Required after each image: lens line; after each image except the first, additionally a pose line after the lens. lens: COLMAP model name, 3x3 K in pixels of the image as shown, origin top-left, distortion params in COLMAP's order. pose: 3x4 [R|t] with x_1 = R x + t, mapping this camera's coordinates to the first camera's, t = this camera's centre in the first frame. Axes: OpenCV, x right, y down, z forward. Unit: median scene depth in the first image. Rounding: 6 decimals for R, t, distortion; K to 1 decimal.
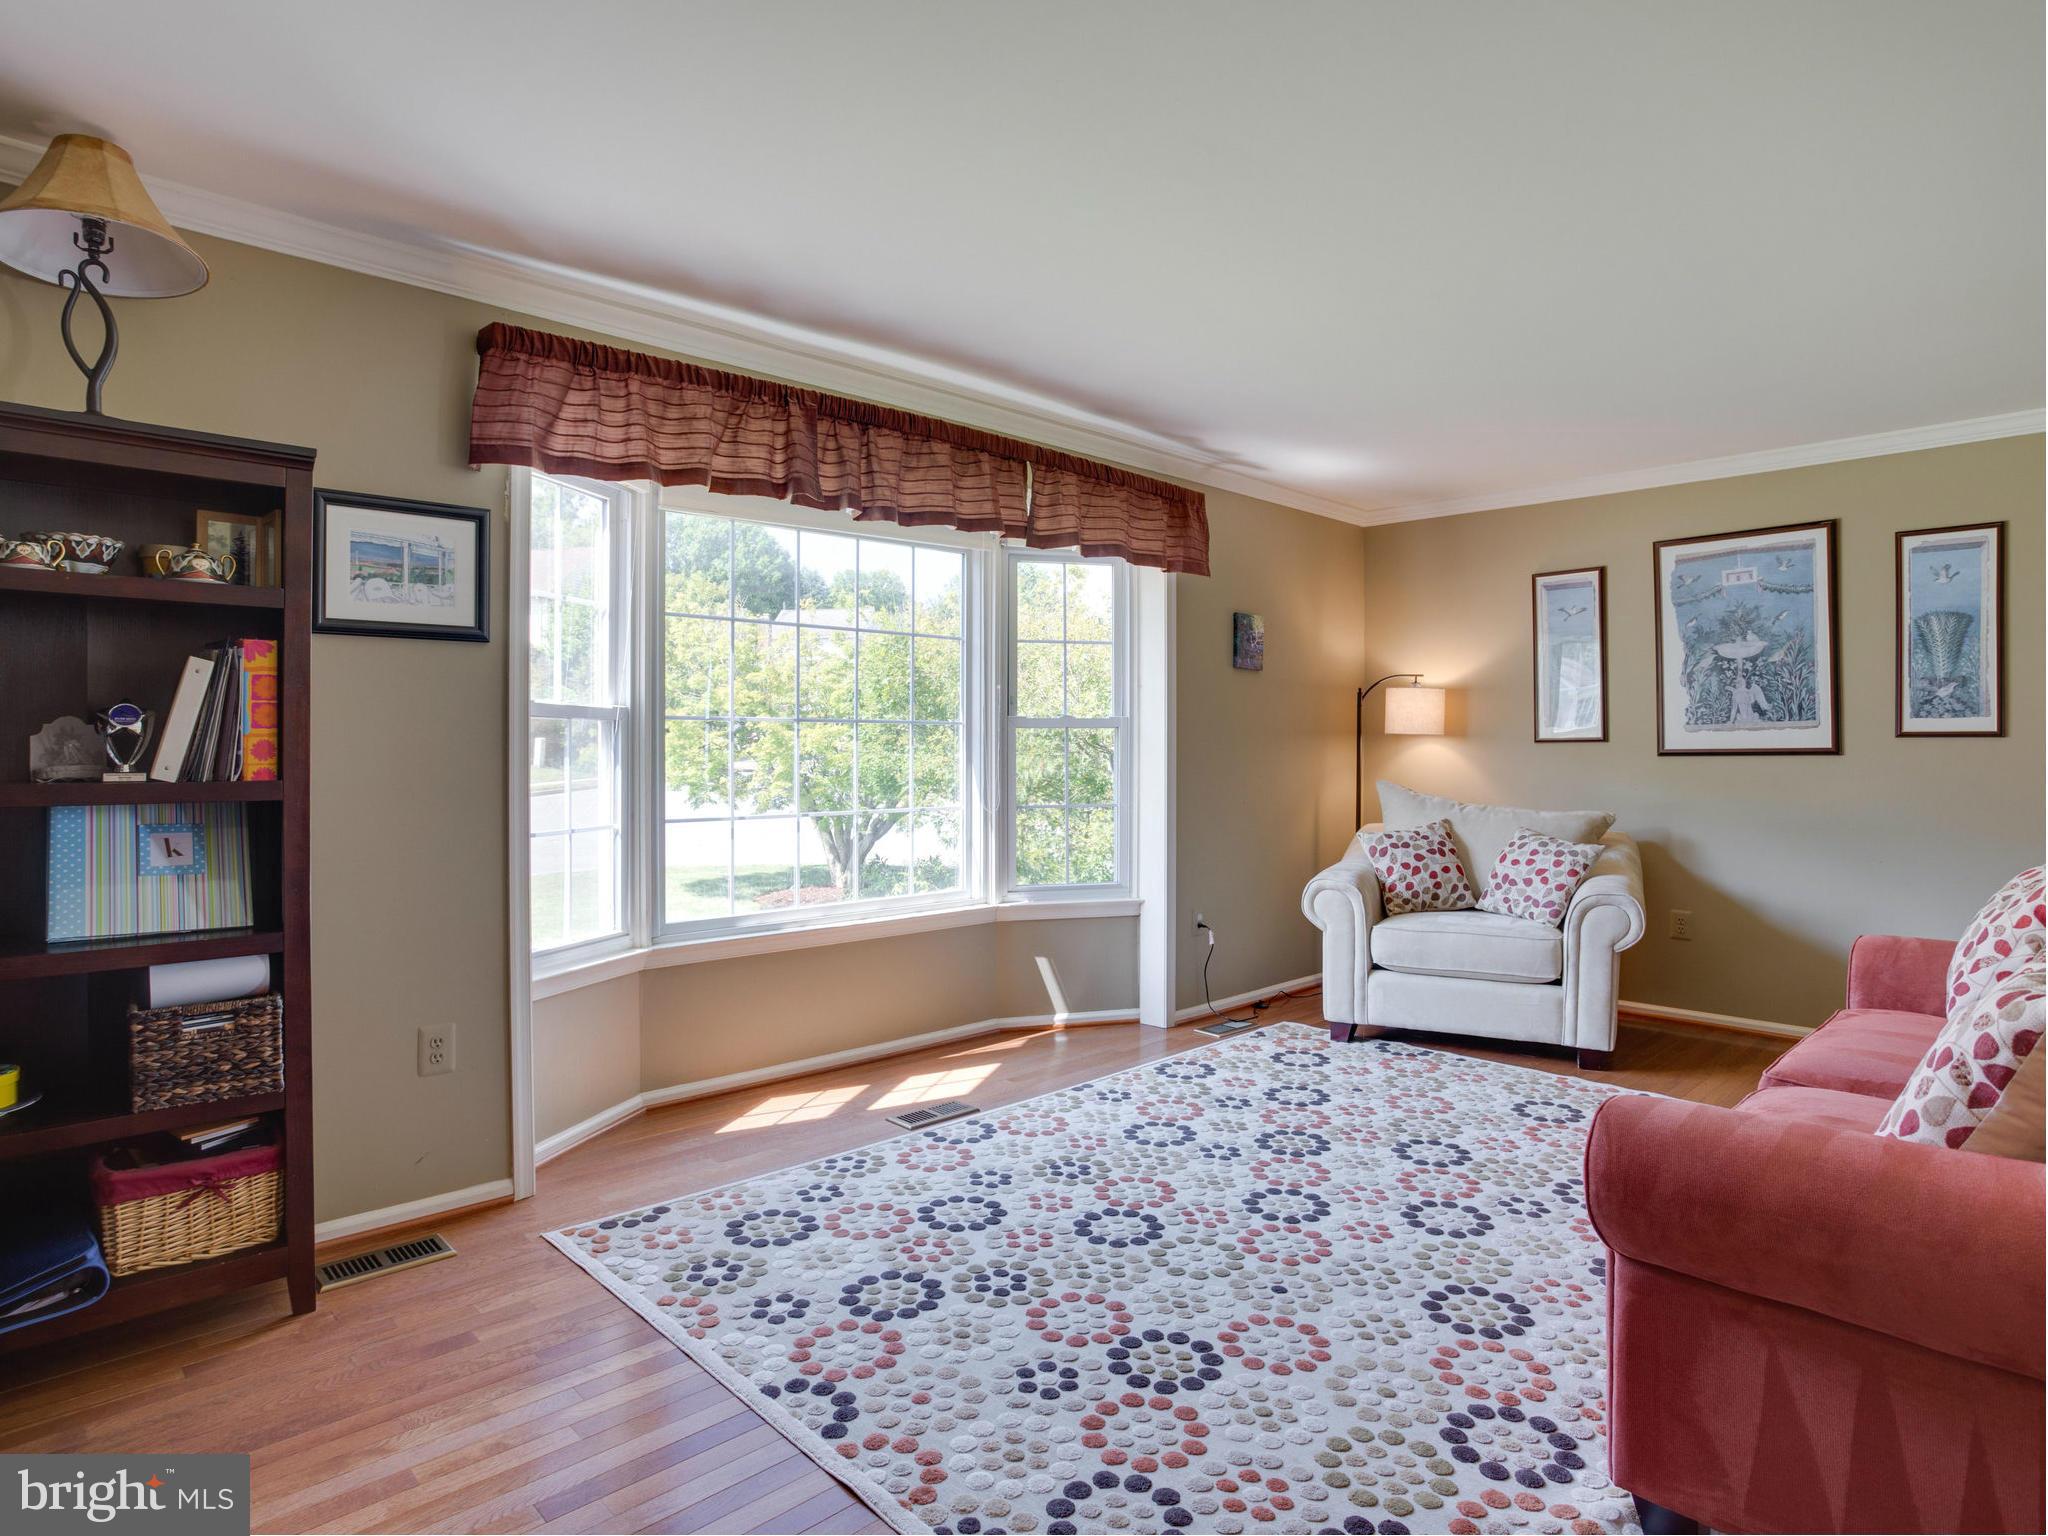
lens RADIAL K [[1132.4, 0, 1052.2], [0, 1132.4, 759.7], [0, 0, 1]] dist [-0.078891, 0.034696]
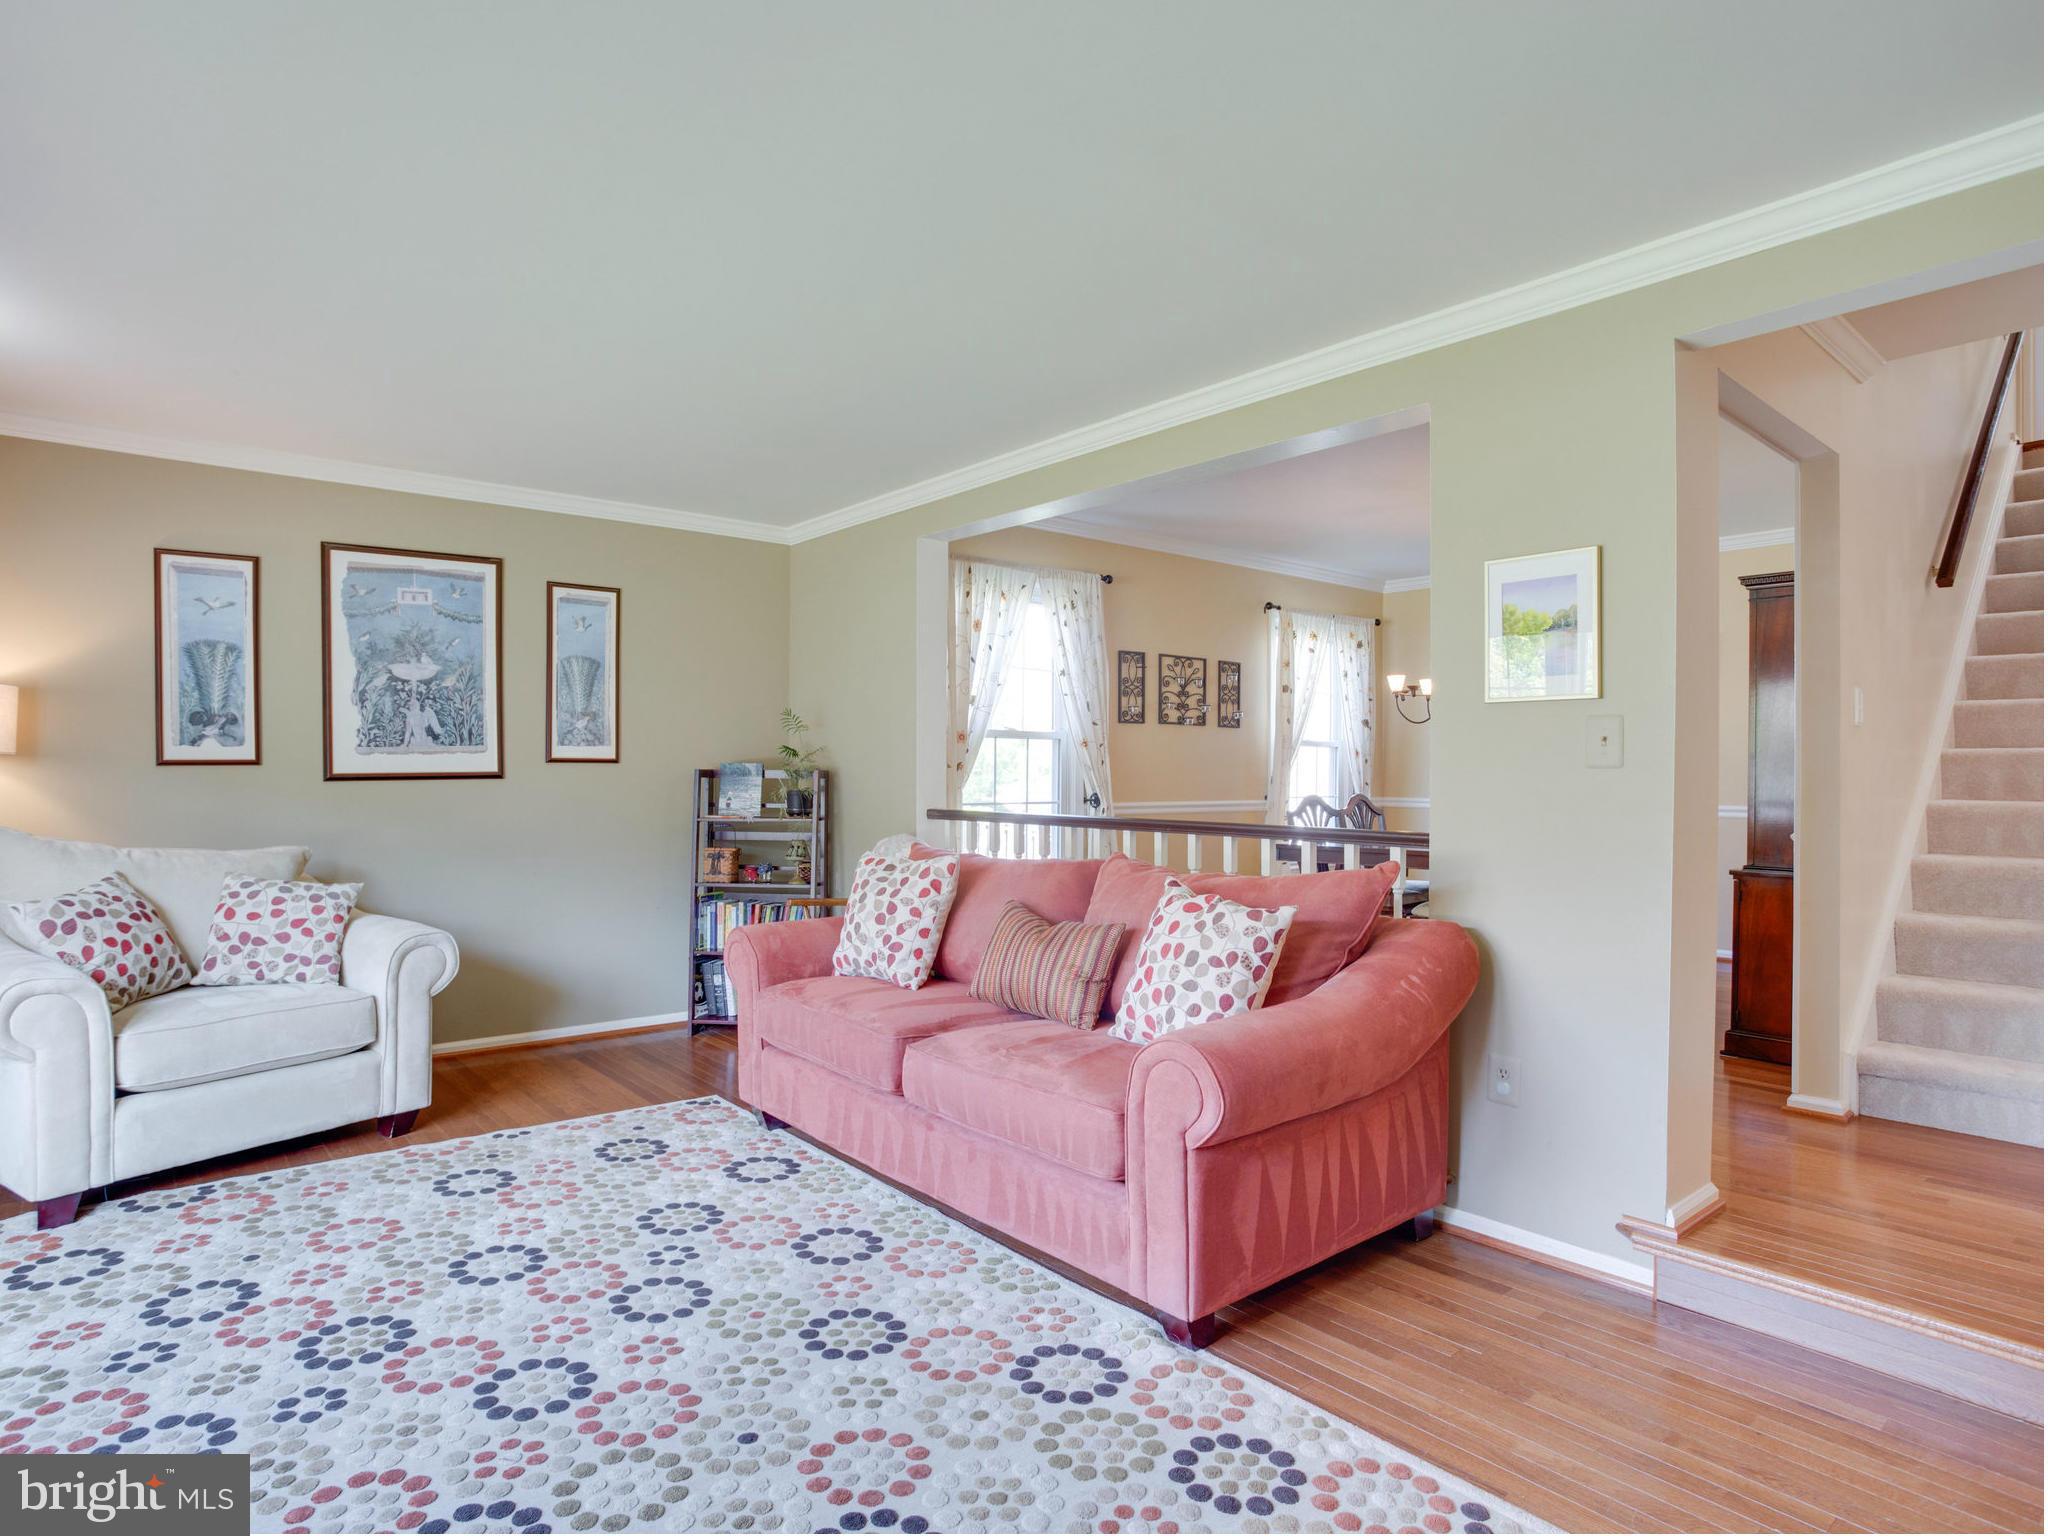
lens RADIAL K [[1113.4, 0, 1021.5], [0, 1113.4, 791.4], [0, 0, 1]] dist [-0.071441, 0.031142]
pose [[0.089756, -0.017071, 0.995818, -0.310547], [0.008304, 0.999831, 0.016391, -0.005080], [-0.995929, 0.006798, 0.089882, 0.399897]]
